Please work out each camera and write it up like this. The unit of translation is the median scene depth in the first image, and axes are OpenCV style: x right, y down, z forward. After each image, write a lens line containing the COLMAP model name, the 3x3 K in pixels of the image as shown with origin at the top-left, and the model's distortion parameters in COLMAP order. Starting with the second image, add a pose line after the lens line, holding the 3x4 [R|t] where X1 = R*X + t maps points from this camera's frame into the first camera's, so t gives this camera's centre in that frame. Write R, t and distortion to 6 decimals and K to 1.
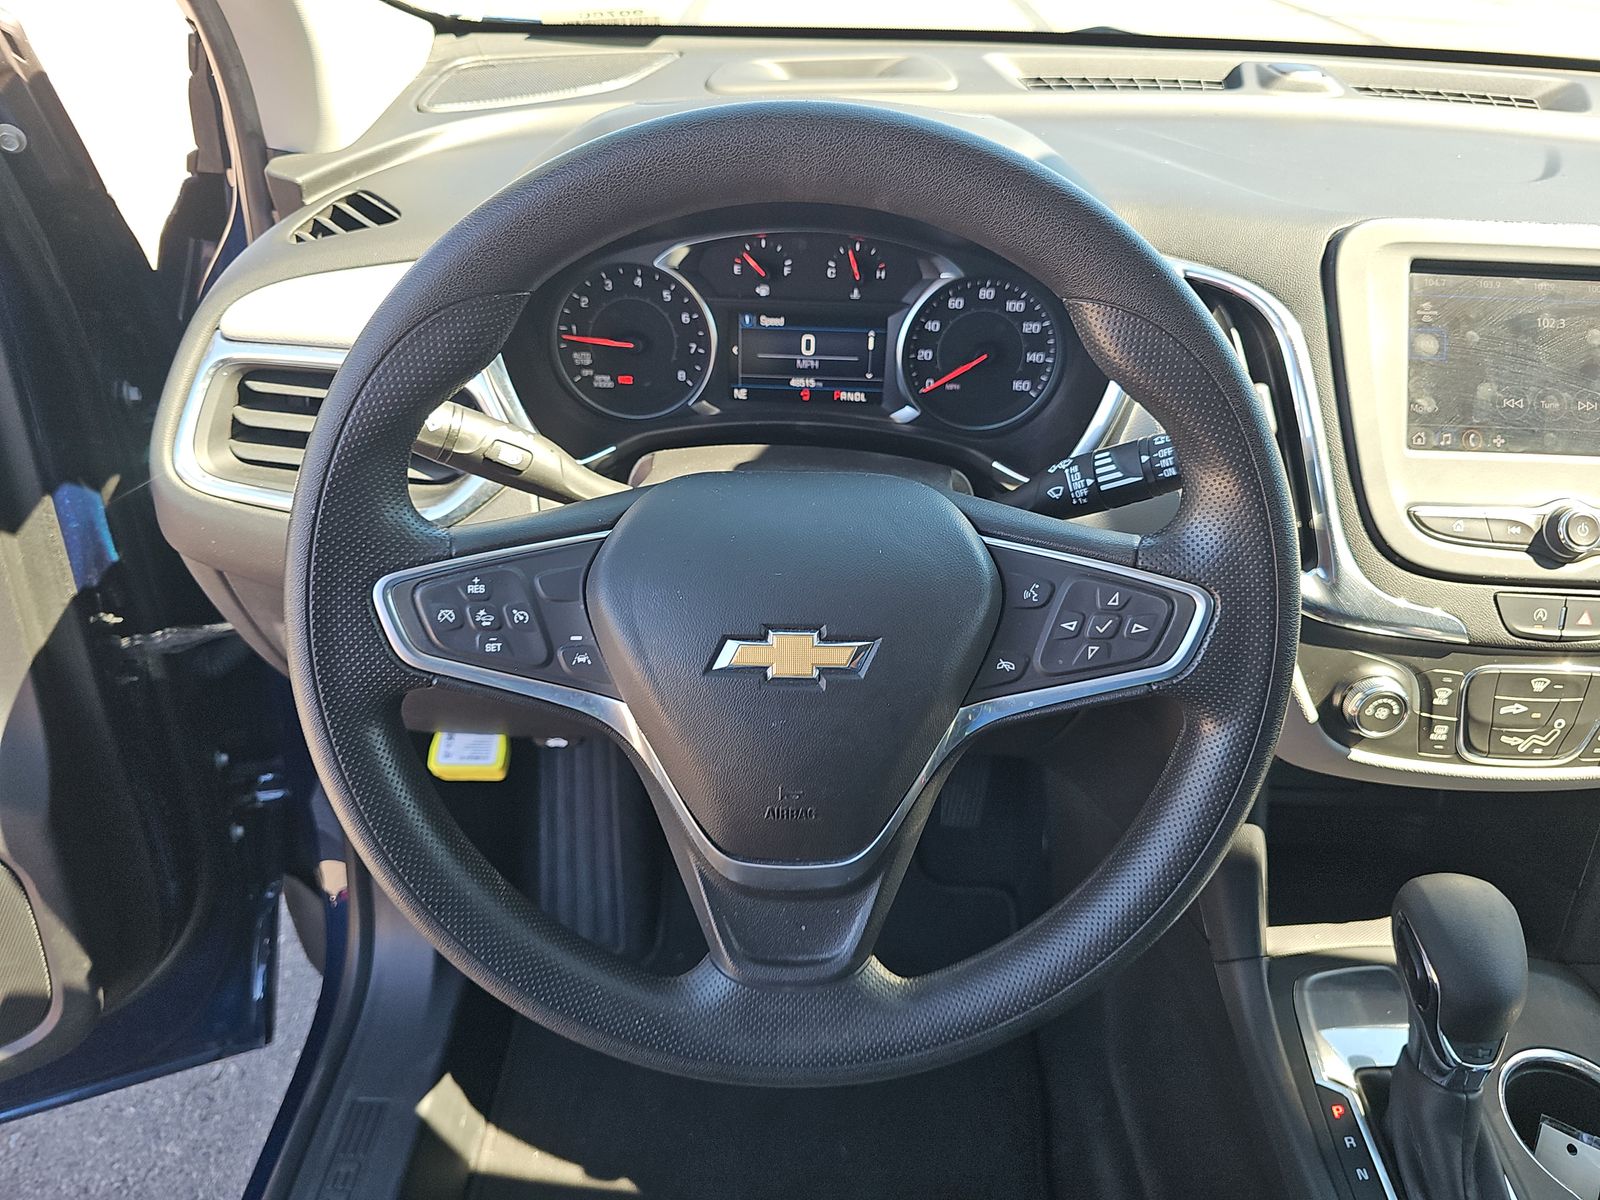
lens RADIAL K [[1141.2, 0, 800.0], [0, 1141.2, 600.0], [0, 0, 1]] dist [0.062573, -0.087872]
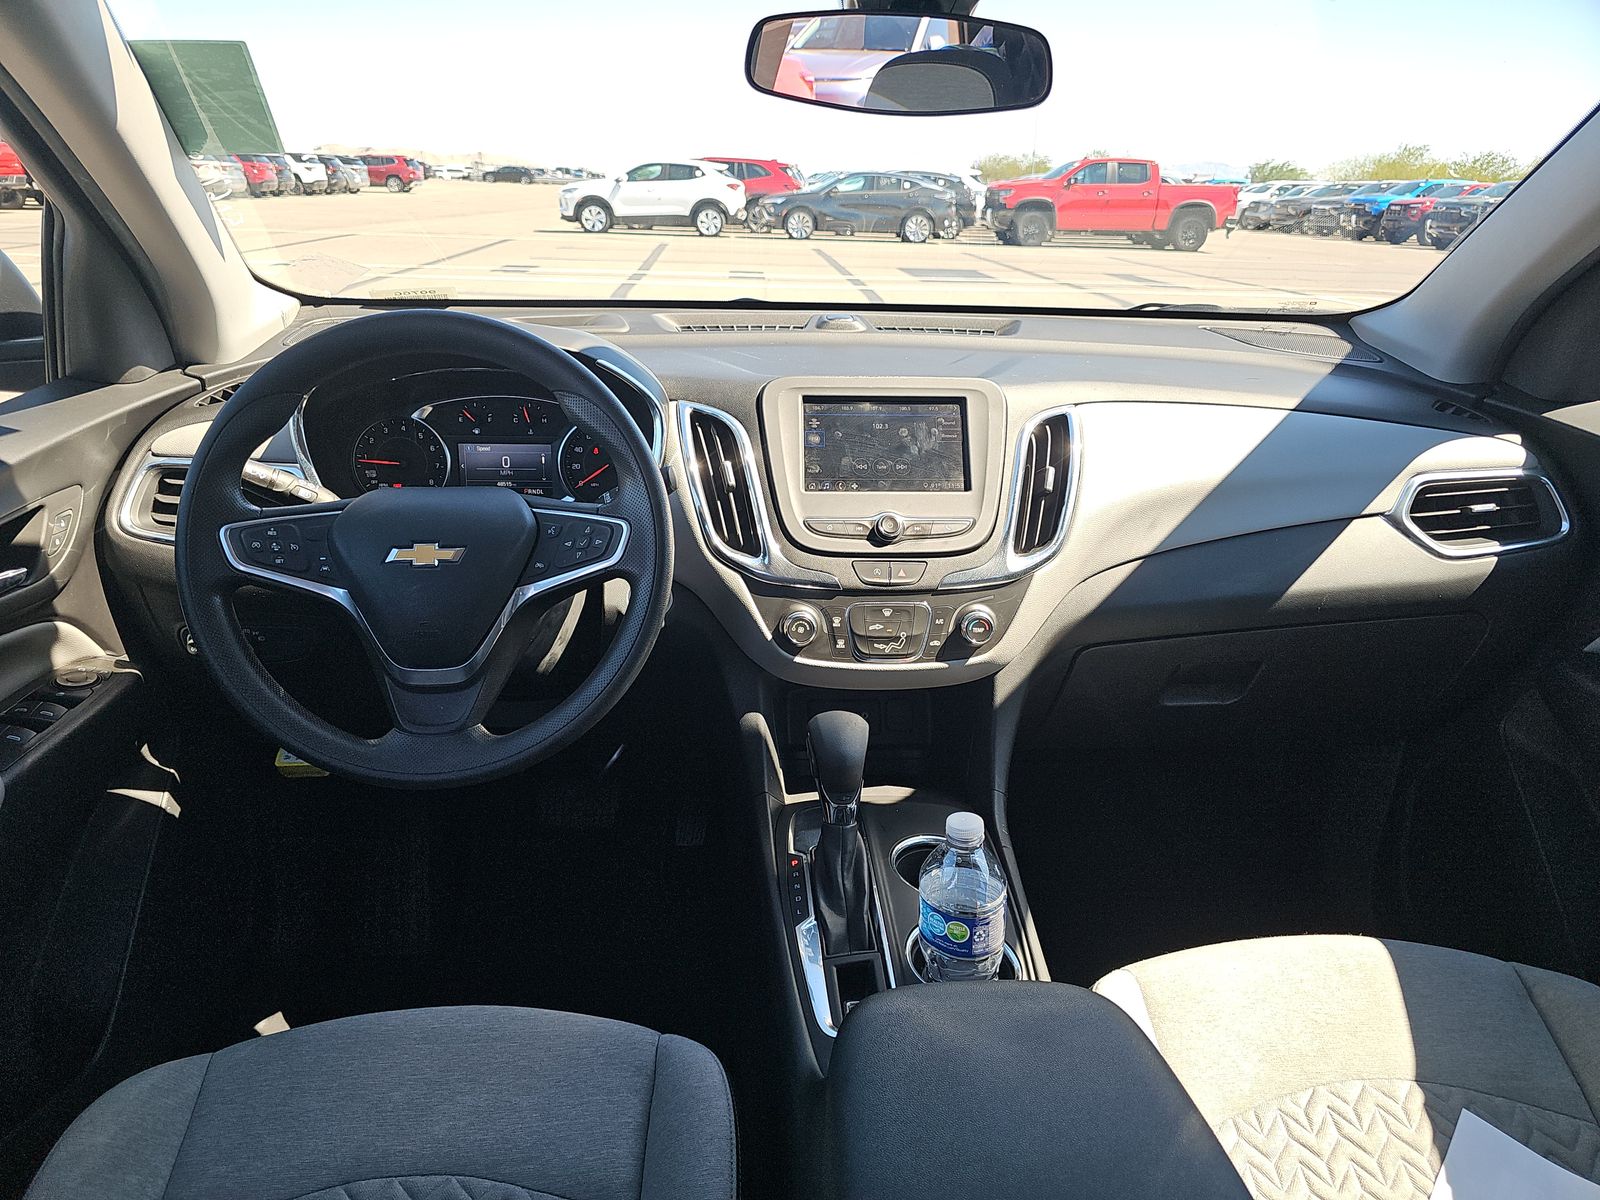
lens RADIAL K [[1141.2, 0, 800.0], [0, 1141.2, 600.0], [0, 0, 1]] dist [0.062573, -0.087872]
pose [[0.997180, -0.035910, 0.065900, 0.386642], [0.049799, 0.973535, -0.223046, 0.455614], [-0.056146, 0.225699, 0.972578, -0.768977]]
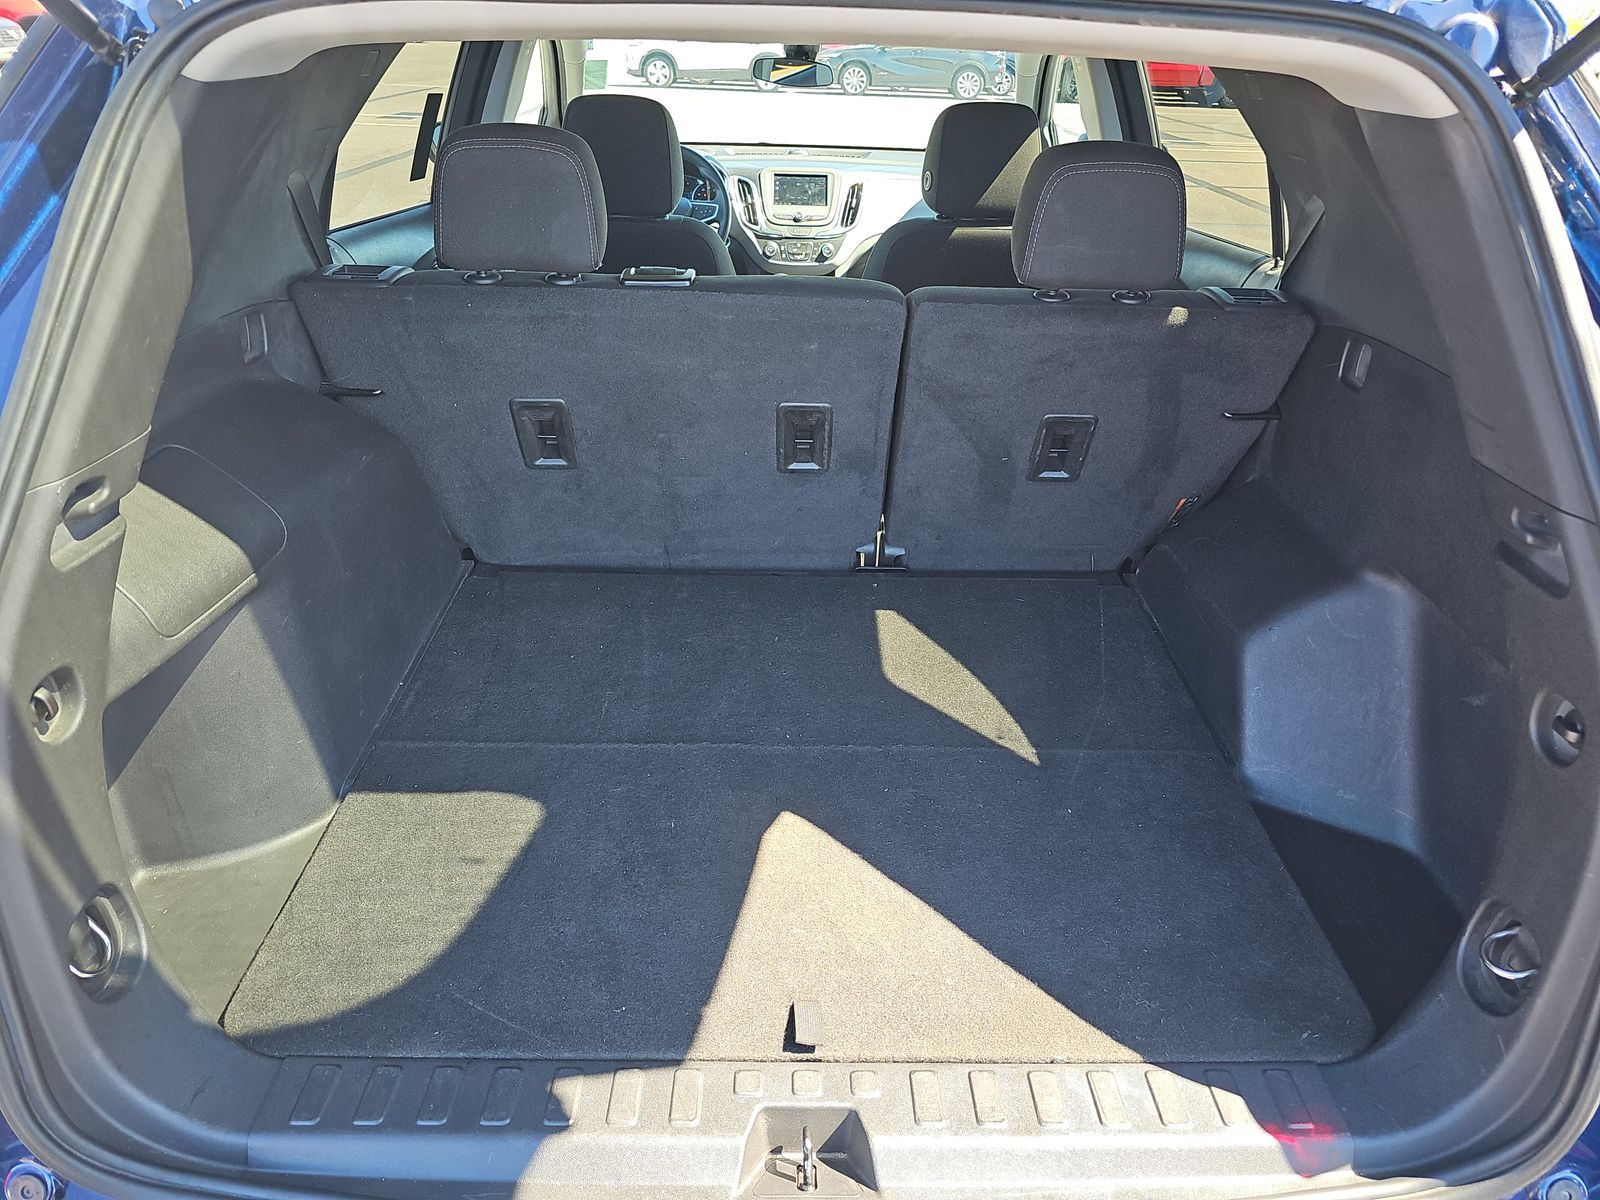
lens RADIAL K [[1141.2, 0, 800.0], [0, 1141.2, 600.0], [0, 0, 1]] dist [0.062573, -0.087872]
pose [[0.999721, -0.018322, 0.014918, 0.533878], [0.019915, 0.993192, -0.114771, 2.513571], [-0.012713, 0.115037, 0.993280, -4.527456]]
